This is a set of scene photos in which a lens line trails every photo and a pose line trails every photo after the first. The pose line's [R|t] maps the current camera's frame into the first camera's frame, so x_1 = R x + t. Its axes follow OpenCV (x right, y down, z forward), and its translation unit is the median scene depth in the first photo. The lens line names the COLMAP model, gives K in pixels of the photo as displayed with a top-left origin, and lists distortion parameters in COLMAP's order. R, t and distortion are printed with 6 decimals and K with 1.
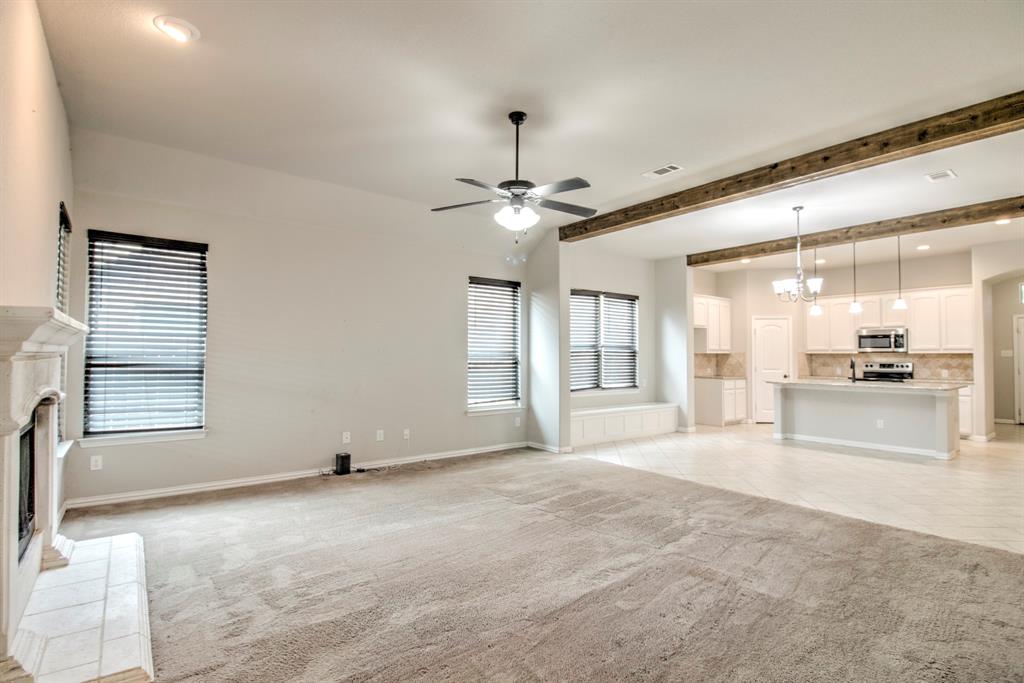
lens RADIAL K [[477.1, 0, 518.1], [0, 477.1, 342.1], [0, 0, 1]] dist [-0.004584, -0.010391]
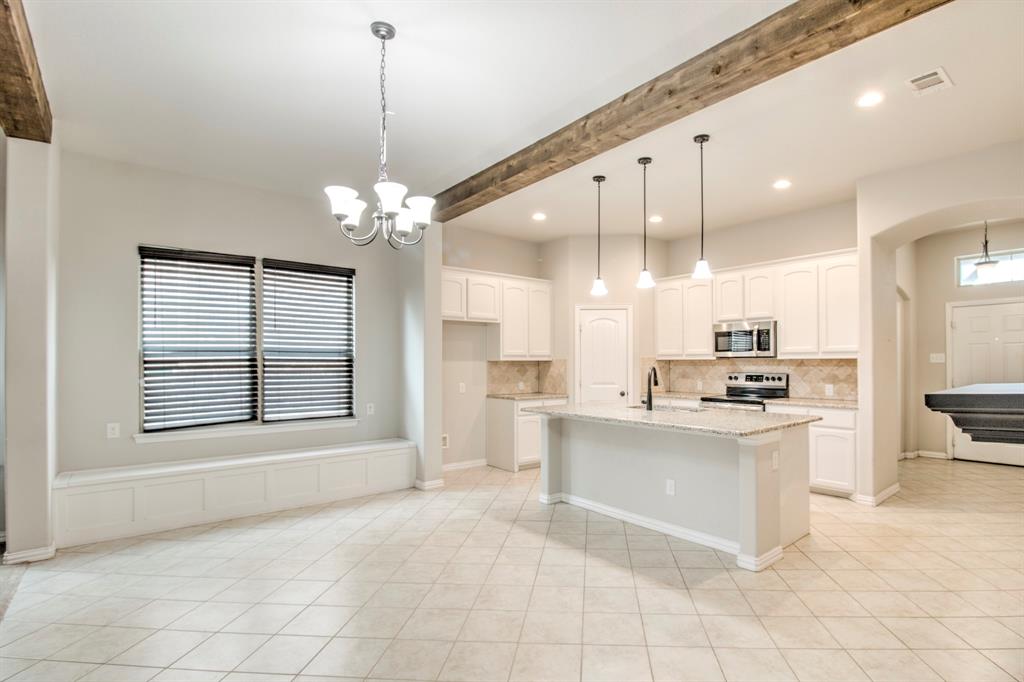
lens RADIAL K [[477.1, 0, 559.3], [0, 477.1, 357.6], [0, 0, 1]] dist [-0.004584, -0.010391]
pose [[0.997929, -0.007002, 0.063944, 0.476442], [0.005909, 0.999833, 0.017269, 0.008567], [-0.064054, -0.016855, 0.997804, 0.361799]]
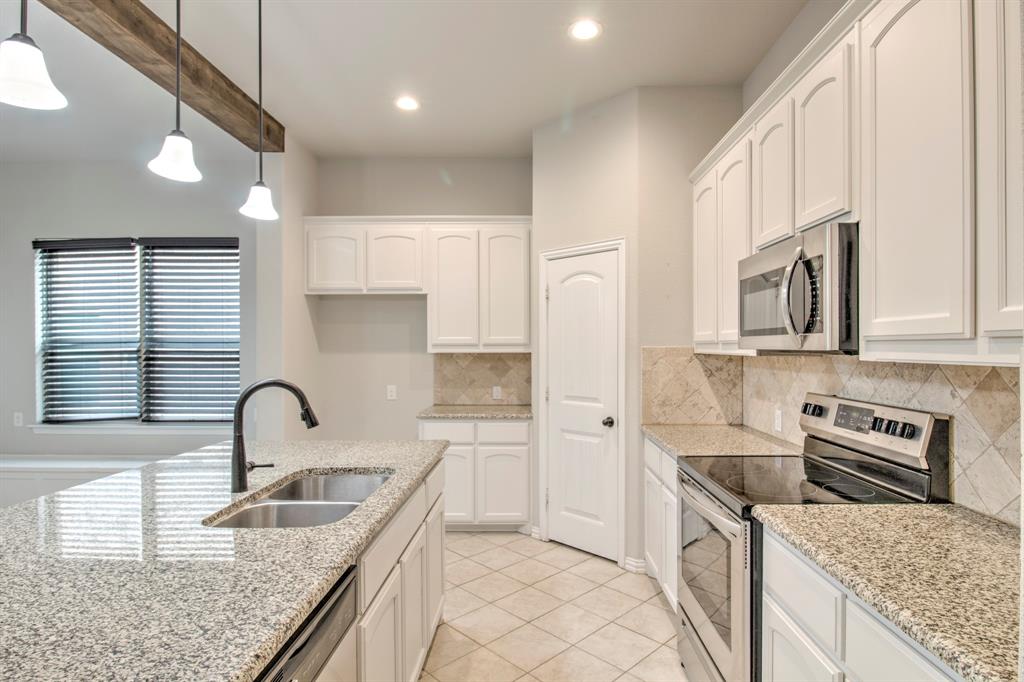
lens RADIAL K [[541.1, 0, 536.0], [0, 541.1, 348.1], [0, 0, 1]] dist [0.017980, -0.000153]
pose [[0.780308, -0.003498, -0.625385, 0.844966], [0.022766, 0.999480, 0.022815, 0.010978], [0.624980, -0.032040, 0.779983, 0.746401]]
